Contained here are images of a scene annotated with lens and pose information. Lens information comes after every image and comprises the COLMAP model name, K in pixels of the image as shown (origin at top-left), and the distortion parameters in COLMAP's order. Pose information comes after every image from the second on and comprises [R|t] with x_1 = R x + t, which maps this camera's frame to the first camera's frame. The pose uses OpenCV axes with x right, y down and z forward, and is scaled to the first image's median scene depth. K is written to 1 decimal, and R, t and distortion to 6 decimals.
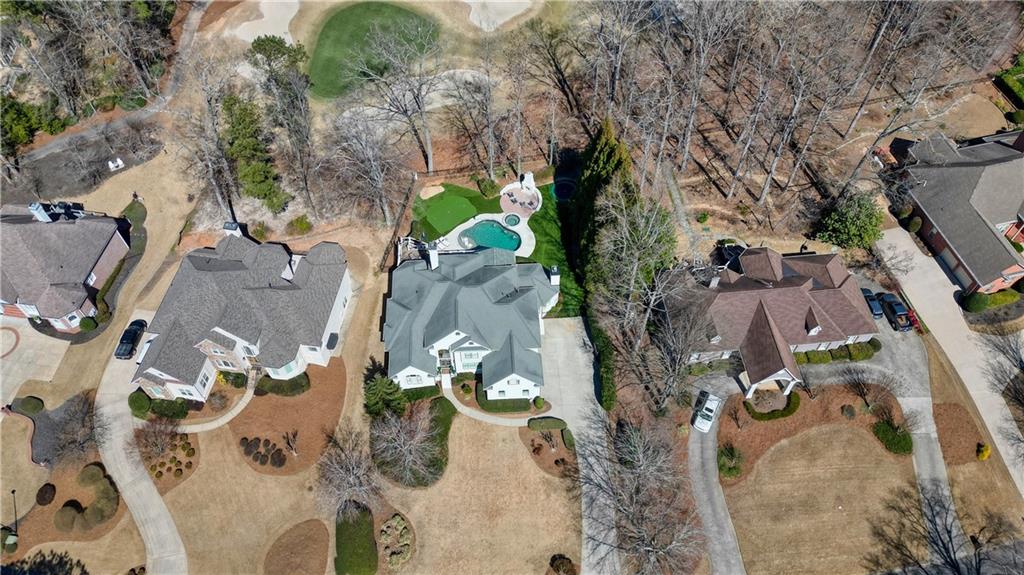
lens RADIAL K [[725.2, 0, 512.0], [0, 725.2, 287.5], [0, 0, 1]] dist [0.007845, -0.038398]
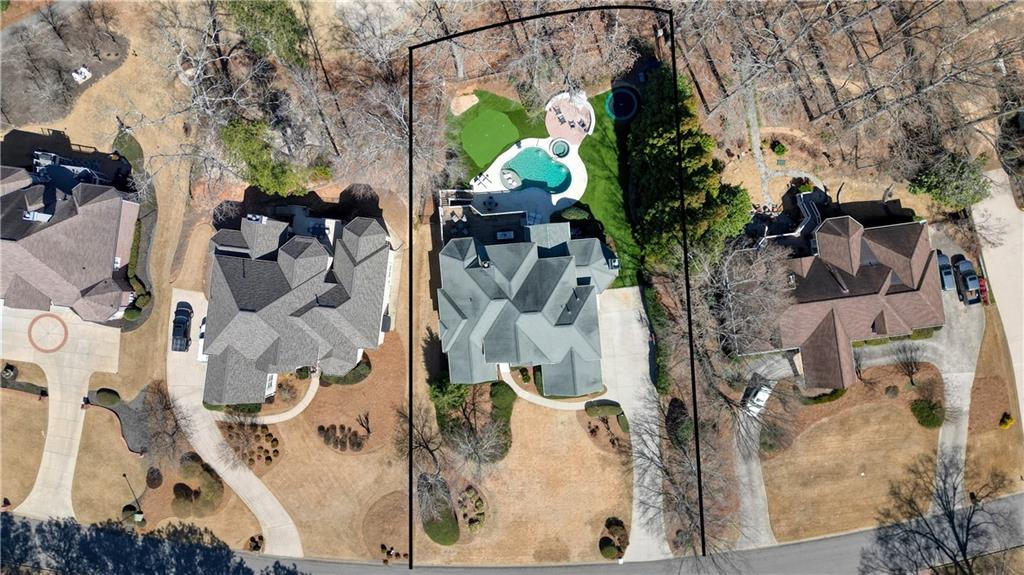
lens RADIAL K [[694.9, 0, 512.0], [0, 694.9, 287.5], [0, 0, 1]] dist [0.005013, -0.032377]
pose [[0.999437, -0.032606, -0.007847, -0.071474], [0.031374, 0.826348, 0.562284, -0.533133], [-0.011849, -0.562214, 0.826907, 0.263052]]
